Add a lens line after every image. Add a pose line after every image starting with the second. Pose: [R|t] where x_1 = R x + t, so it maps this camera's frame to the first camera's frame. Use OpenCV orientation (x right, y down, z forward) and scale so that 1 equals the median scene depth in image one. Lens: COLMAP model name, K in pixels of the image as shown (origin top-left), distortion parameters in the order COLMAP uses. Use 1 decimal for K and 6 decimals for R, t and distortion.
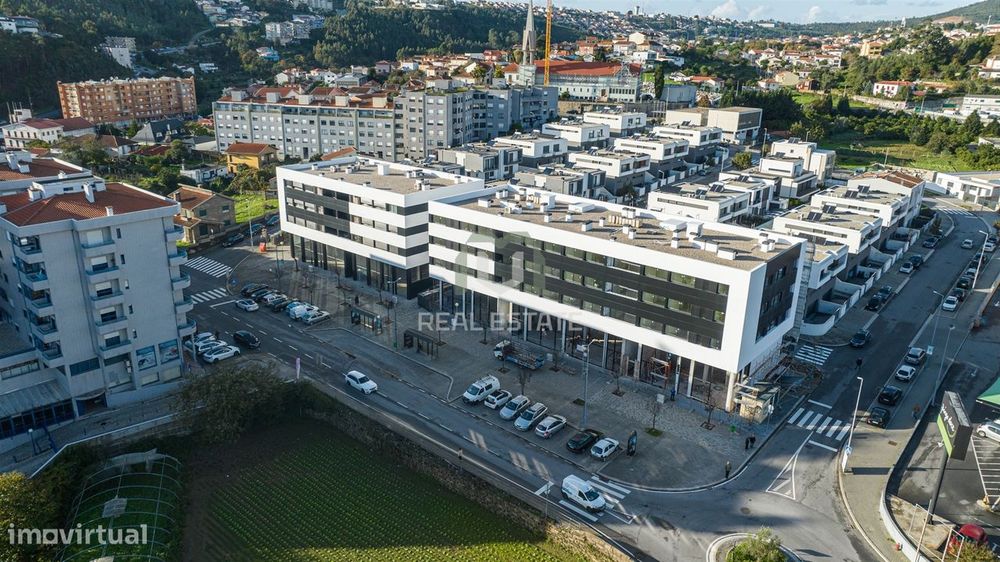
lens RADIAL K [[704.1, 0, 498.9], [0, 704.1, 278.9], [0, 0, 1]] dist [-0.048844, 0.045465]
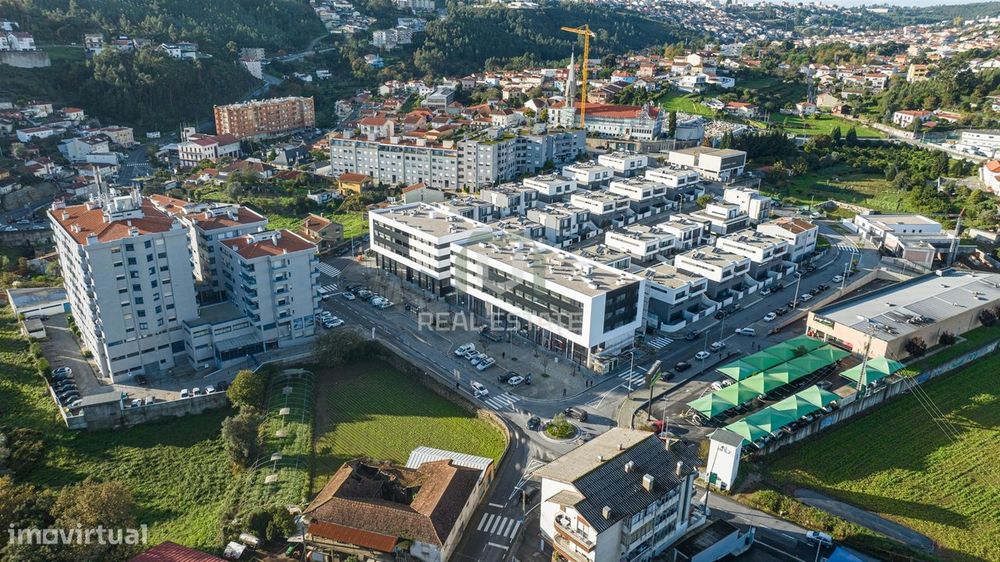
lens RADIAL K [[704.1, 0, 498.2], [0, 704.1, 279.1], [0, 0, 1]] dist [-0.048844, 0.045465]
pose [[0.989721, 0.046124, -0.135370, 0.198242], [-0.042033, 0.998573, 0.032930, -0.063843], [0.136695, -0.026901, 0.990248, -0.552692]]
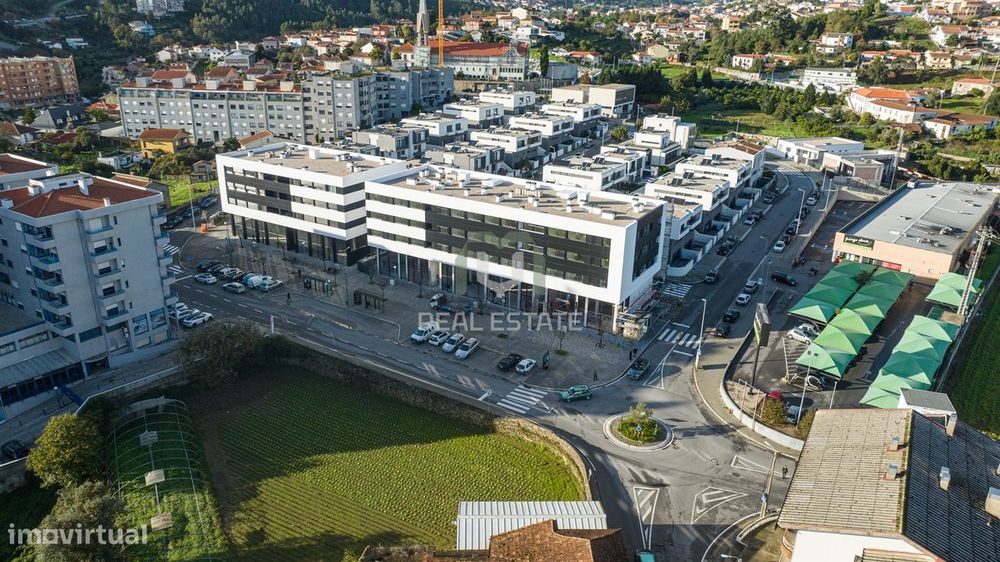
lens RADIAL K [[704.1, 0, 498.9], [0, 704.1, 280.7], [0, 0, 1]] dist [-0.048844, 0.045465]
pose [[0.986930, -0.057130, 0.150683, -0.049475], [0.050199, 0.997516, 0.049408, 0.006850], [-0.153132, -0.041198, 0.987347, -0.163193]]
